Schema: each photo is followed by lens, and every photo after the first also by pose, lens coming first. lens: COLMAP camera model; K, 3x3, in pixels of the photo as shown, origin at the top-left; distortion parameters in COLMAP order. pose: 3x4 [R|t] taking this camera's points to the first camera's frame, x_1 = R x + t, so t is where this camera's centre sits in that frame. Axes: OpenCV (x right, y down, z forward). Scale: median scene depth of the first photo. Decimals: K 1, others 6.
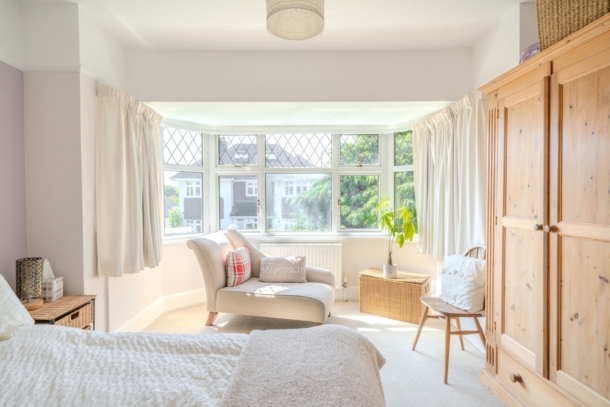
lens RADIAL K [[318.8, 0, 305.0], [0, 318.8, 203.5], [0, 0, 1]] dist [0.002176, 0.000391]
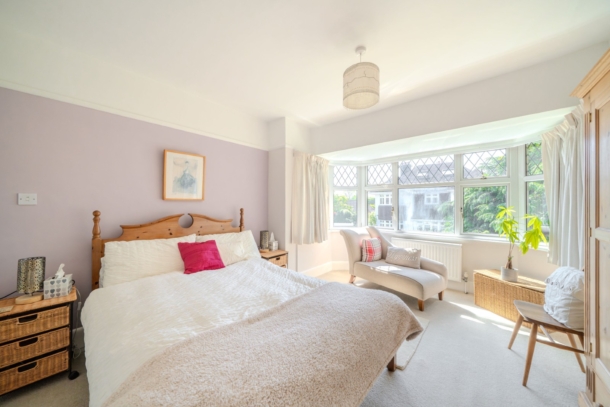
lens RADIAL K [[214.7, 0, 305.0], [0, 214.7, 203.5], [0, 0, 1]] dist [-0.000595, -0.000068]
pose [[0.757303, -0.000632, -0.653063, 0.240879], [-0.016903, 0.999646, -0.020569, -0.001499], [0.652844, 0.026616, 0.757024, -0.006662]]
